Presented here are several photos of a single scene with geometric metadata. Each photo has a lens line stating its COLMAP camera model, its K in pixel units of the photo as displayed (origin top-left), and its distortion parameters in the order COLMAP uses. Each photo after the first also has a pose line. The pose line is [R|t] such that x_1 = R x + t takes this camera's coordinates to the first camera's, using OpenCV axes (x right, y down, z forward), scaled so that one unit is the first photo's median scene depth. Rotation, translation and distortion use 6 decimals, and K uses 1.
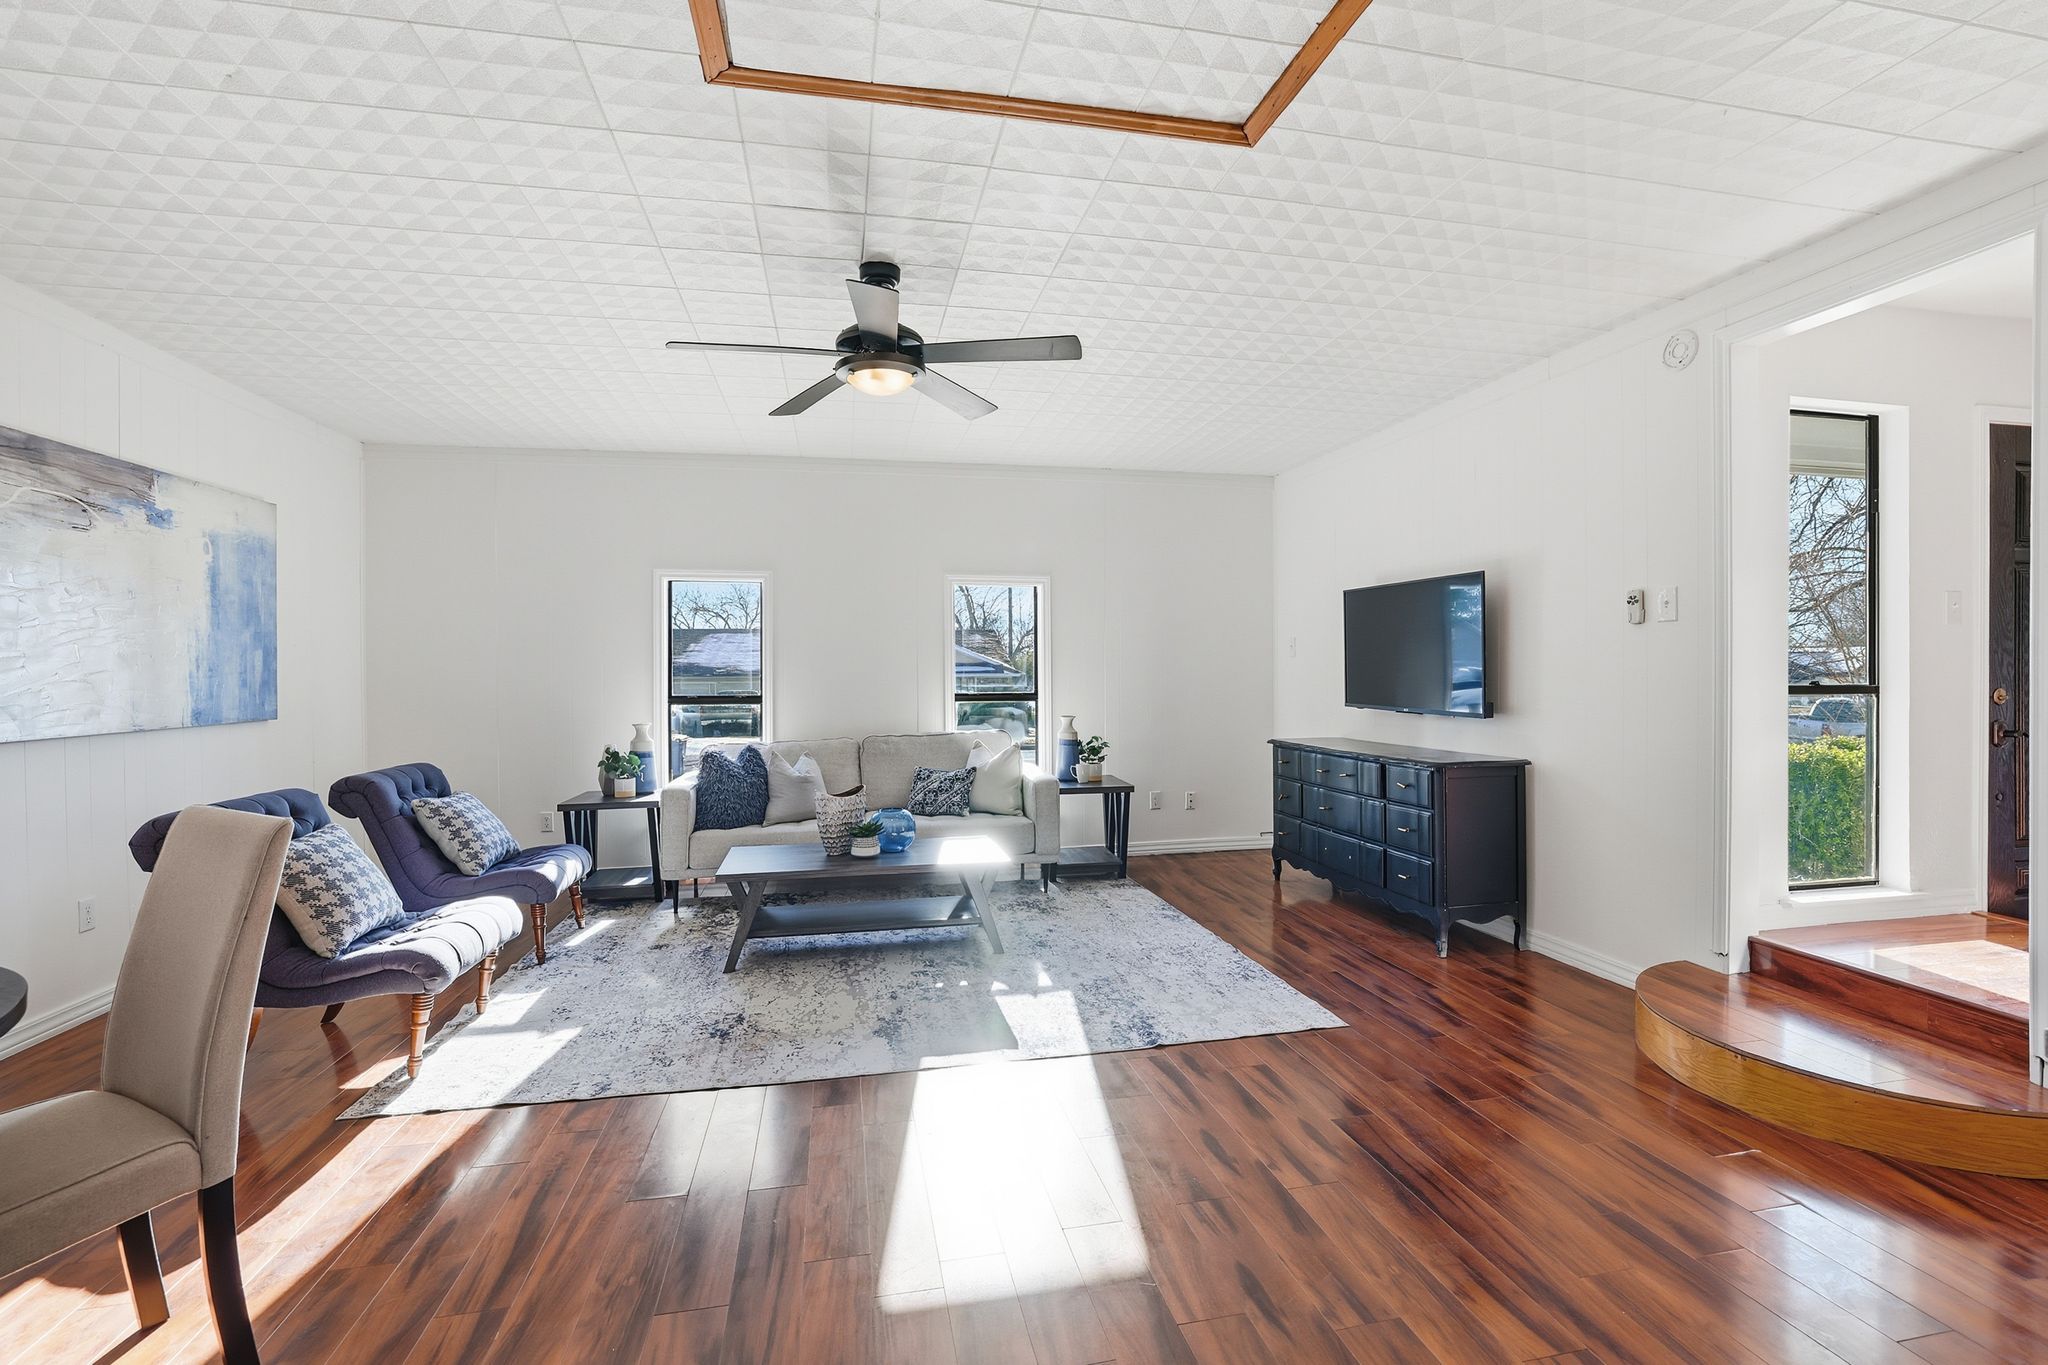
lens RADIAL K [[907.0, 0, 1017.4], [0, 907.0, 679.7], [0, 0, 1]] dist [-0.041107, 0.021490]
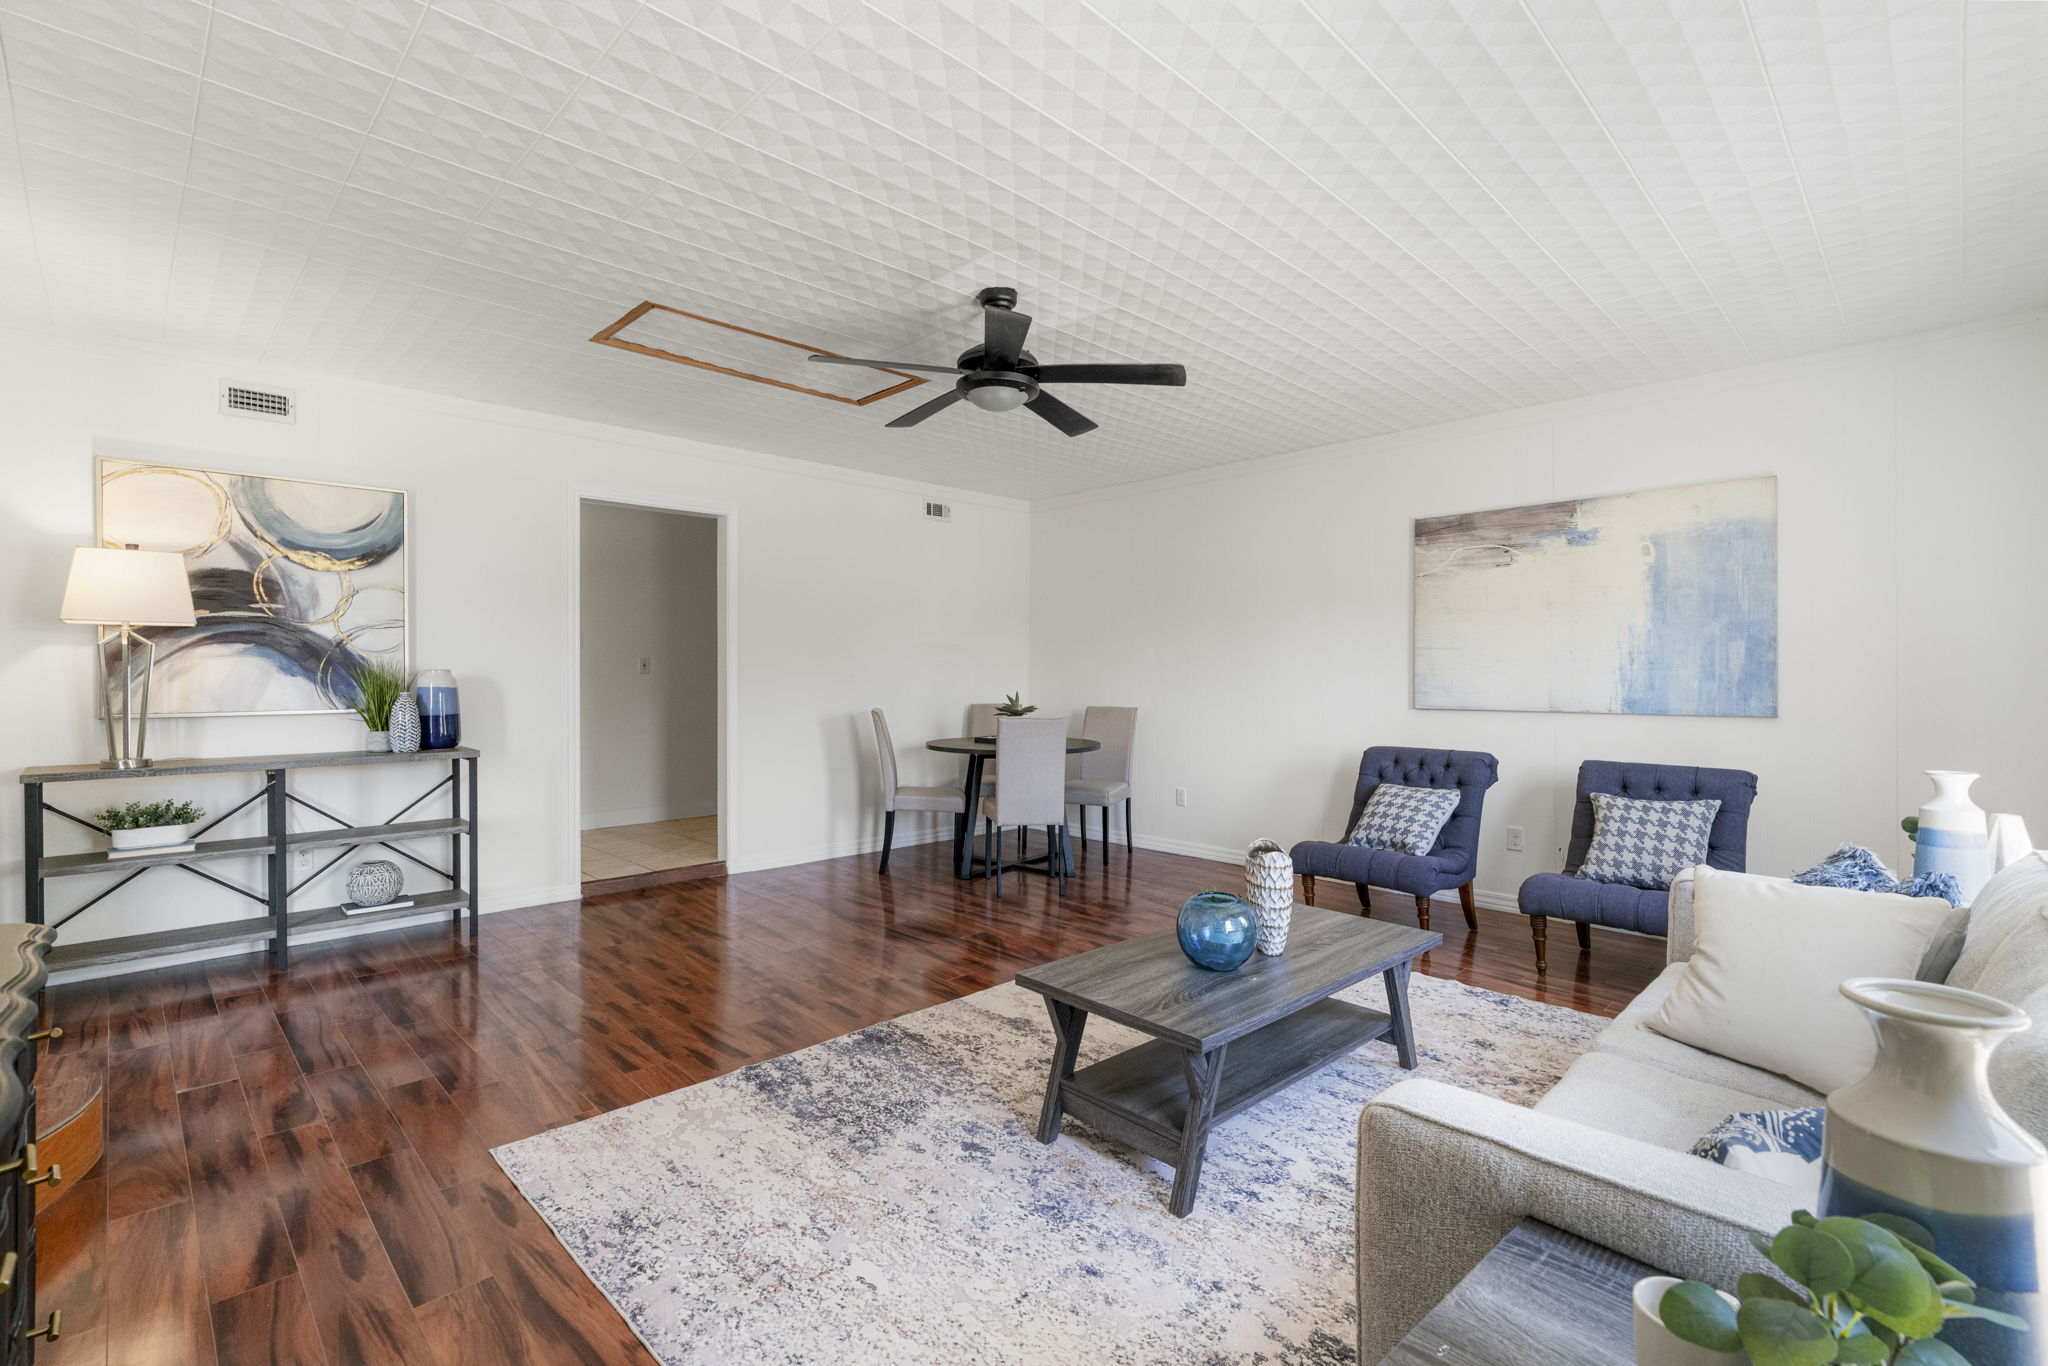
lens RADIAL K [[923.1, 0, 1024.0], [0, 923.1, 683.0], [0, 0, 1]] dist [-0.000940, -0.000102]
pose [[-0.835924, 0.010752, -0.548740, 0.371957], [-0.001404, 0.999763, 0.021728, -0.010940], [0.548843, 0.018934, -0.835711, 1.670777]]
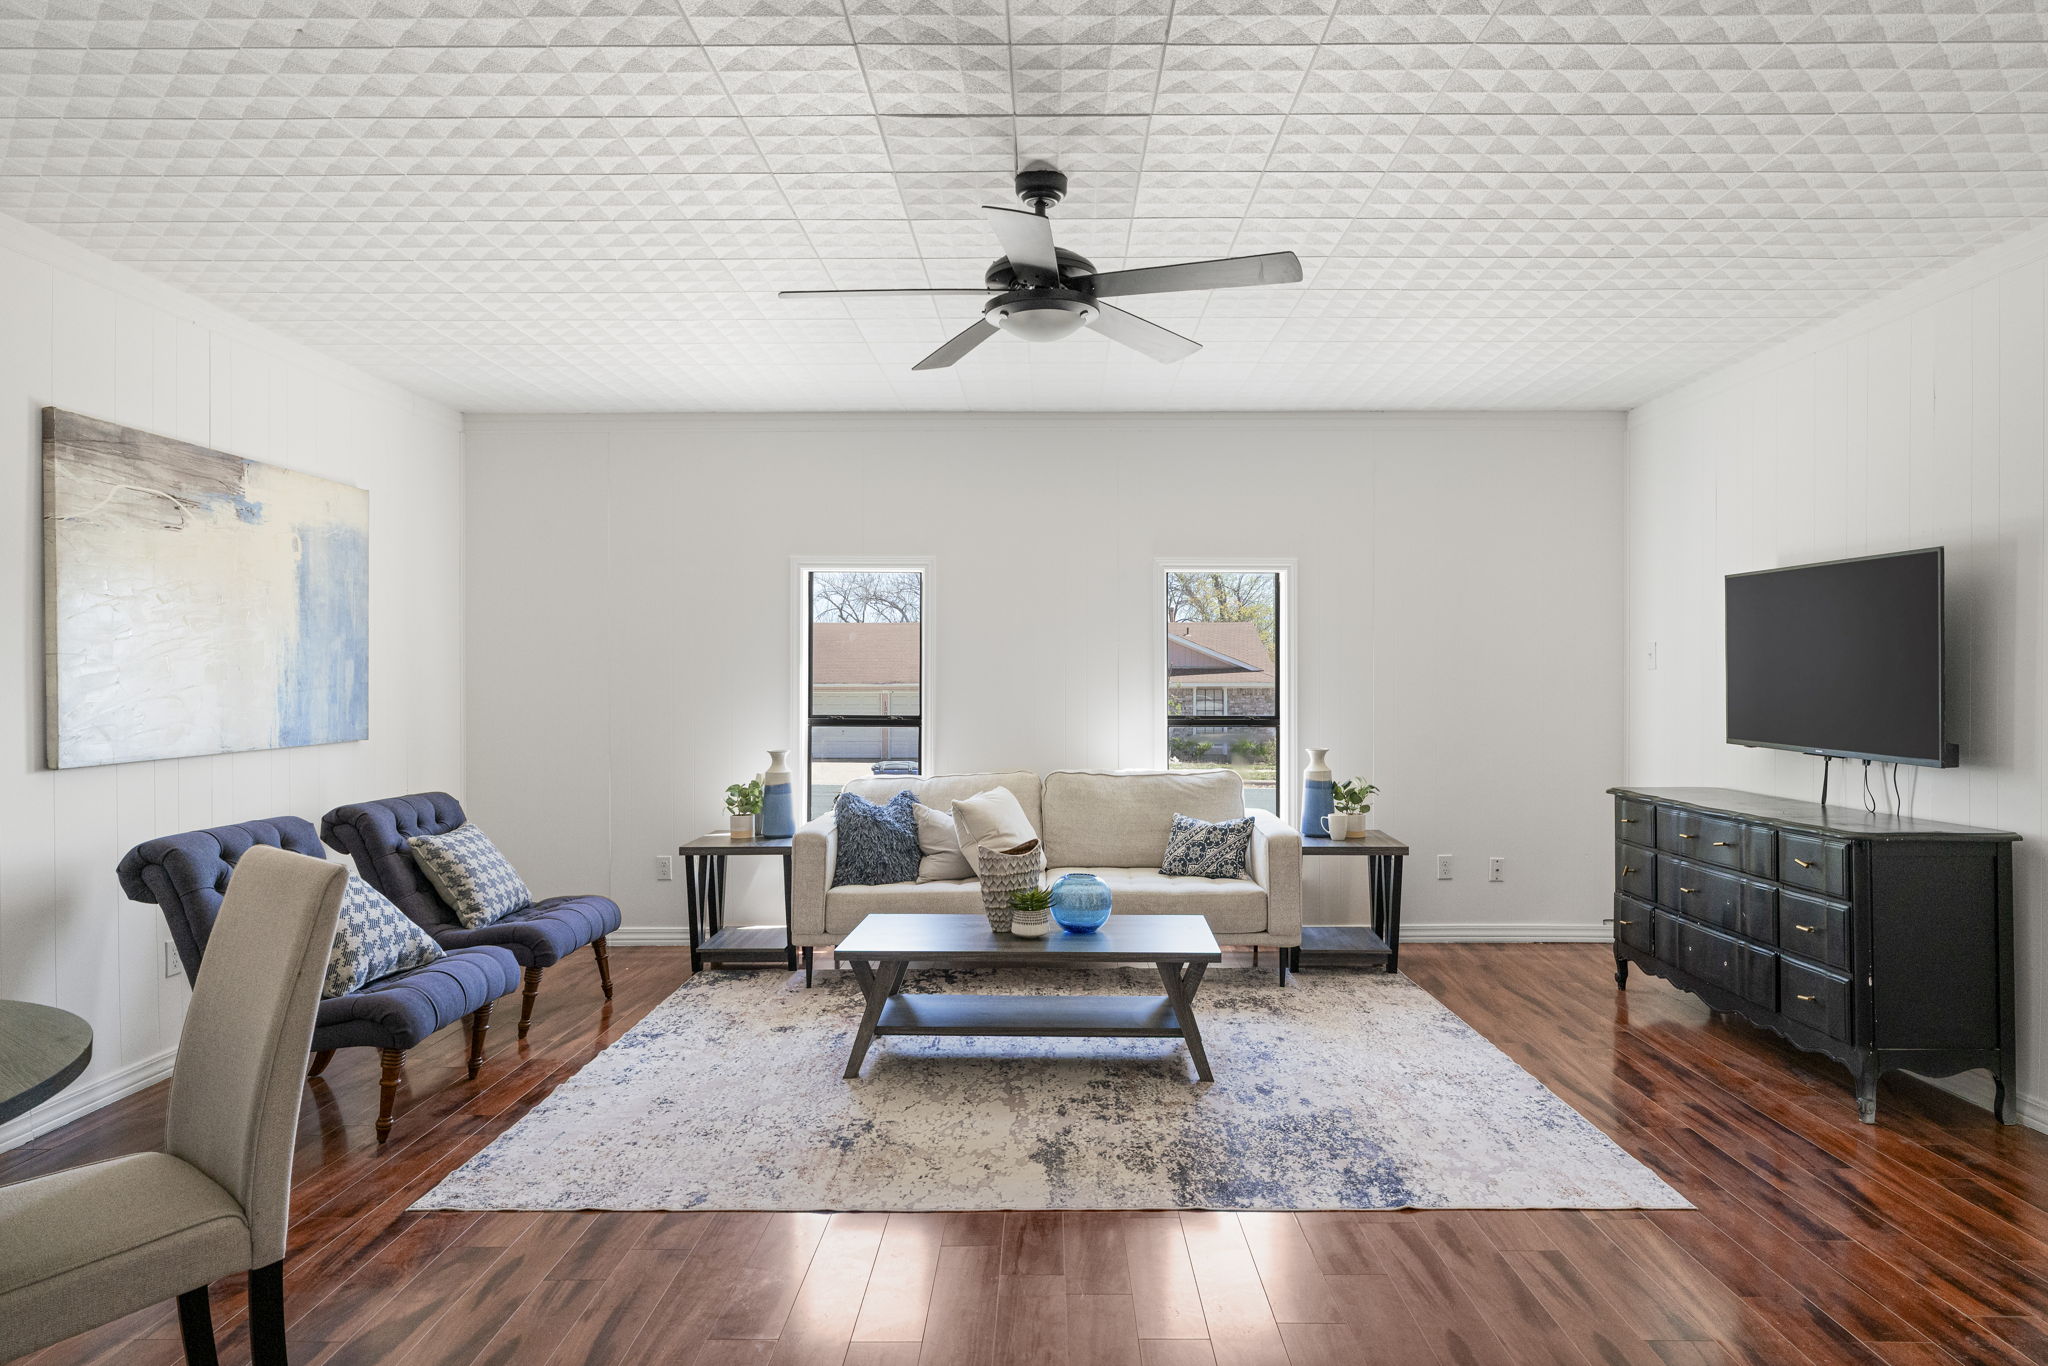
lens RADIAL K [[1214.5, 0, 1034.5], [0, 1214.5, 687.2], [0, 0, 1]] dist [-0.001722, 0.017423]
pose [[0.978827, 0.006880, -0.204574, 0.051212], [-0.007196, 0.999974, -0.000801, -0.012743], [0.204563, 0.002256, 0.978851, -0.026781]]
